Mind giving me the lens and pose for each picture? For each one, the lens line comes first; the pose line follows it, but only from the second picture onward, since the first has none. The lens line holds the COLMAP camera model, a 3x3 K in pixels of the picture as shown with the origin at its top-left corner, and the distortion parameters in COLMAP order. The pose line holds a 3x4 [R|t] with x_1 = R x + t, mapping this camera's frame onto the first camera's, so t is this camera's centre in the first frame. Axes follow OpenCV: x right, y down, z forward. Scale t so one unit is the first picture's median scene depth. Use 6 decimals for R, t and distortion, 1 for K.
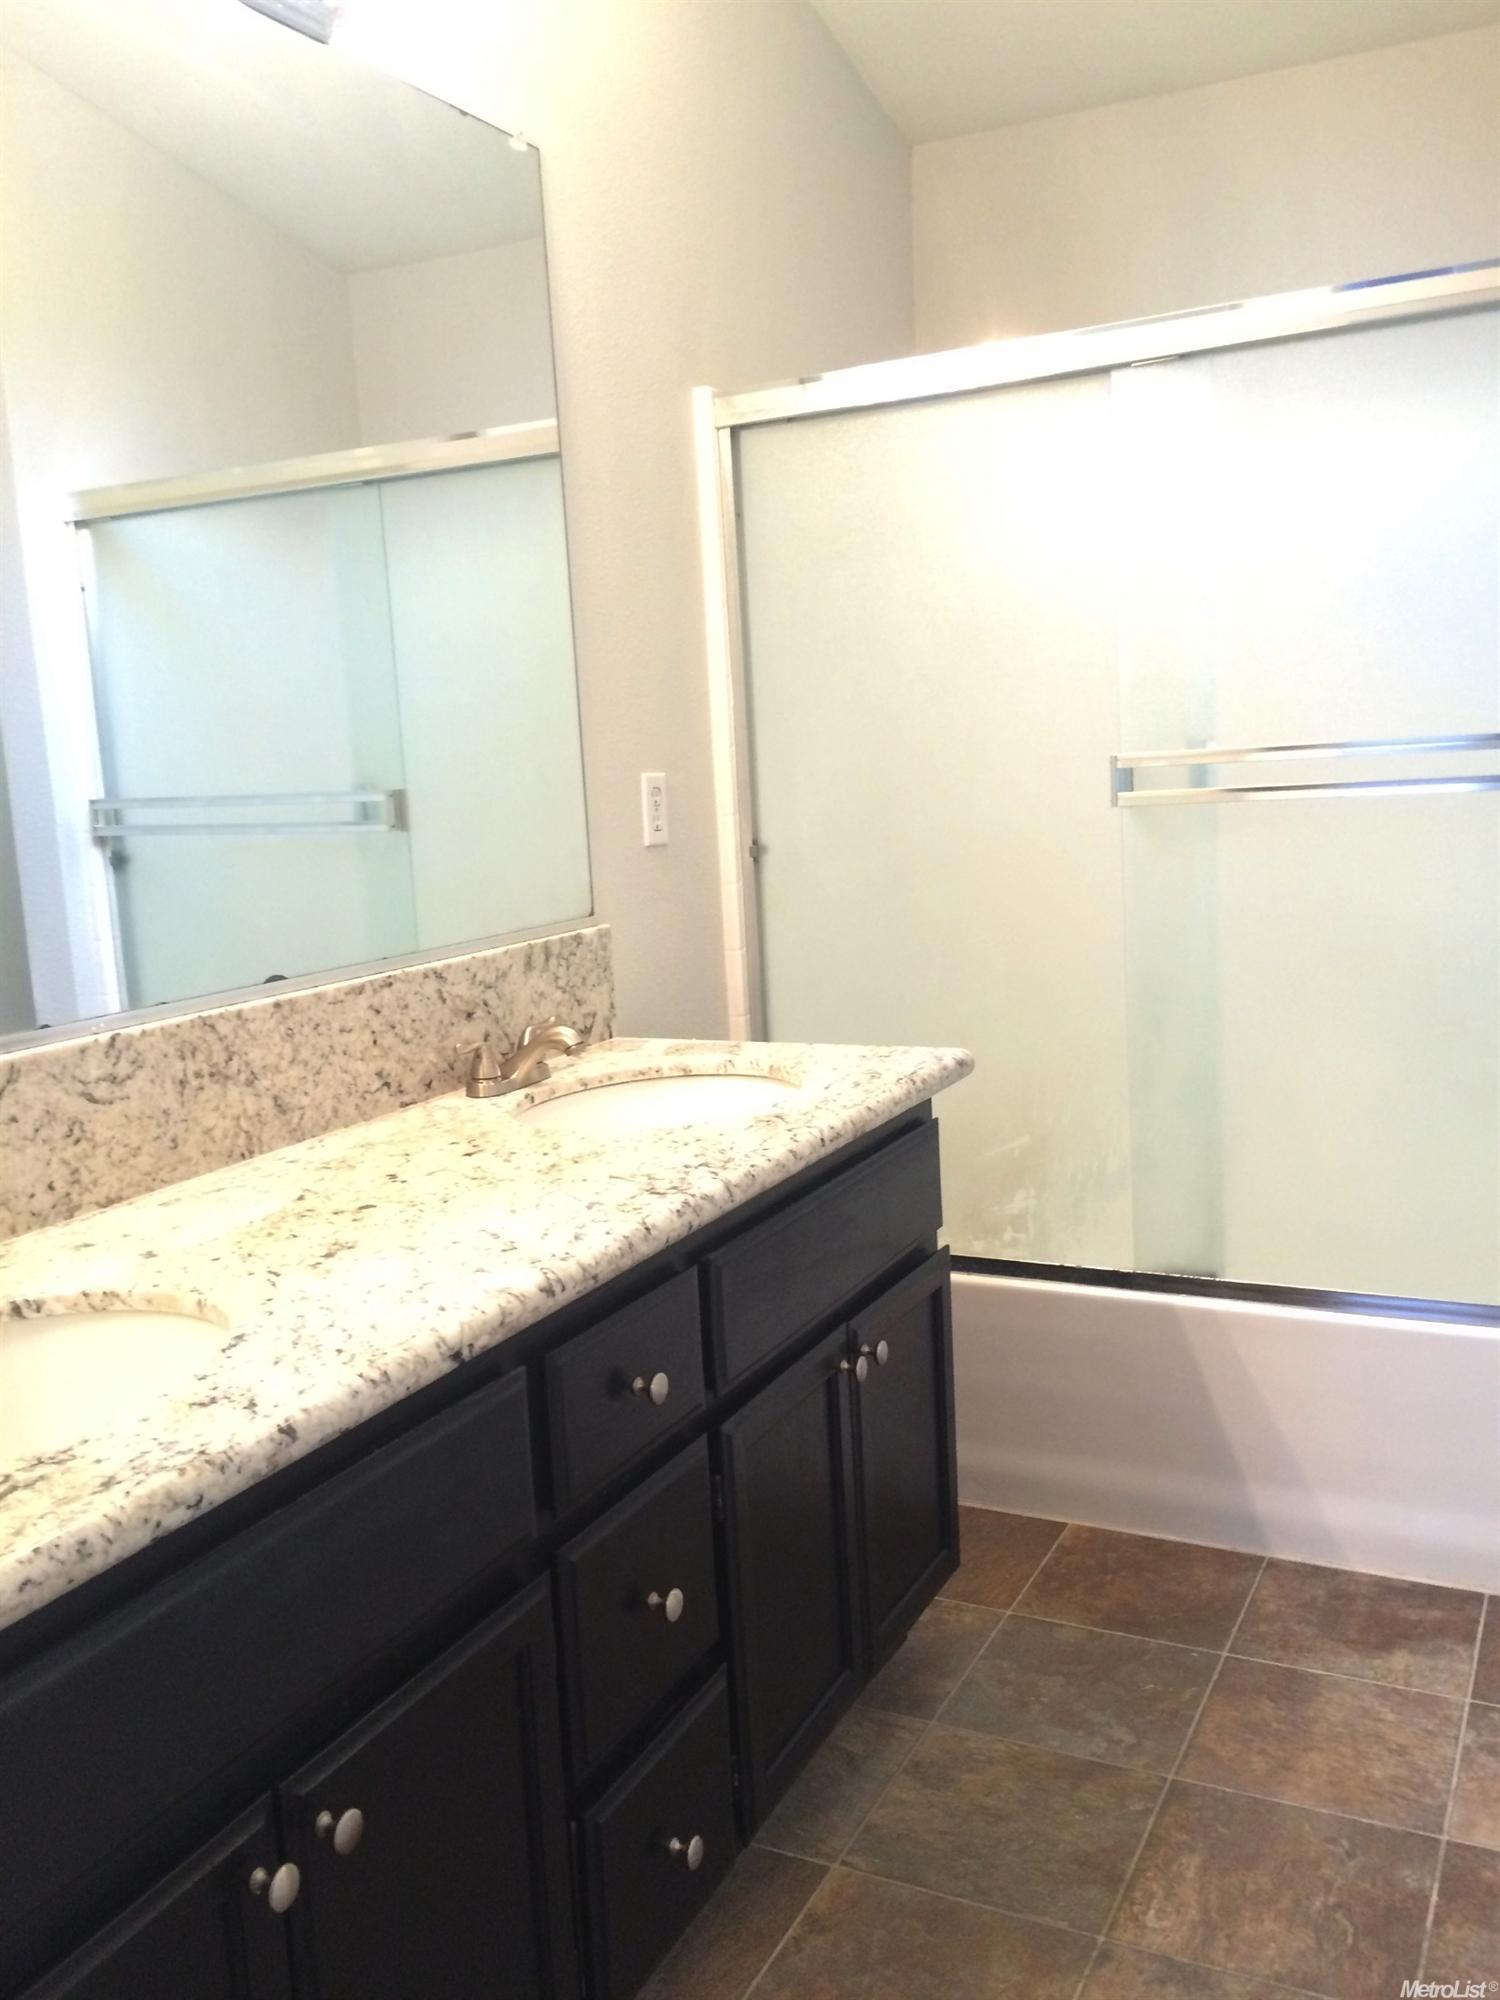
lens RADIAL K [[1708.9, 0, 760.1], [0, 1708.9, 996.4], [0, 0, 1]] dist [0.077346, -0.107408]
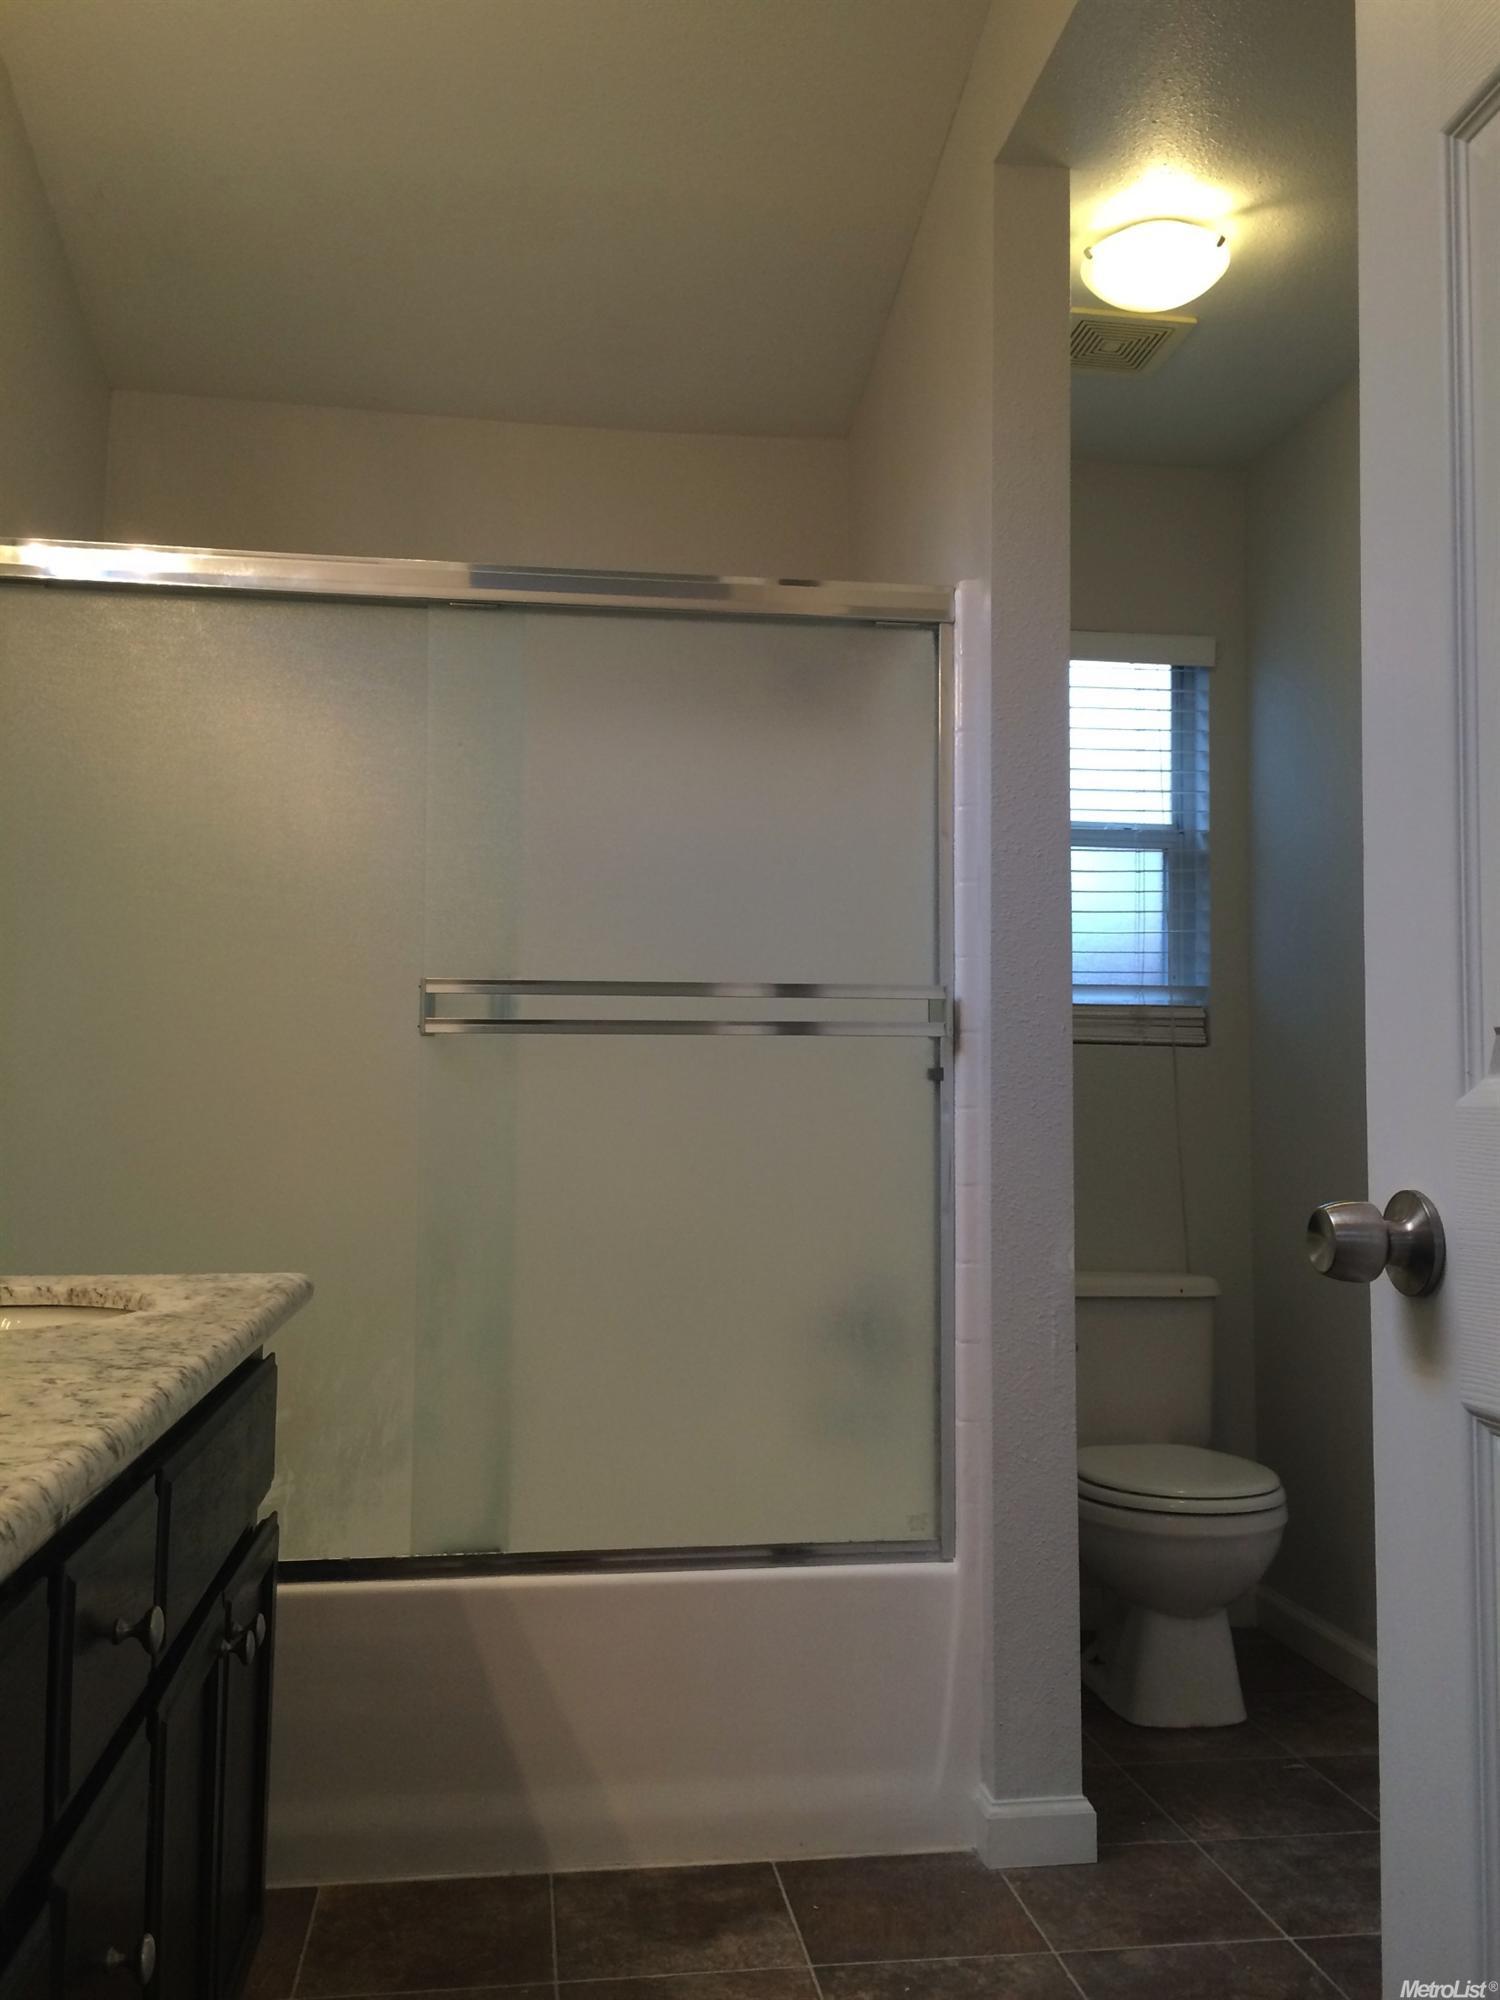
lens RADIAL K [[1708.9, 0, 760.1], [0, 1708.9, 996.4], [0, 0, 1]] dist [0.077346, -0.107408]
pose [[0.820668, 0.098826, 0.562794, -0.173233], [0.032953, 0.975106, -0.219278, 0.083077], [-0.570454, 0.198500, 0.796982, 0.134404]]
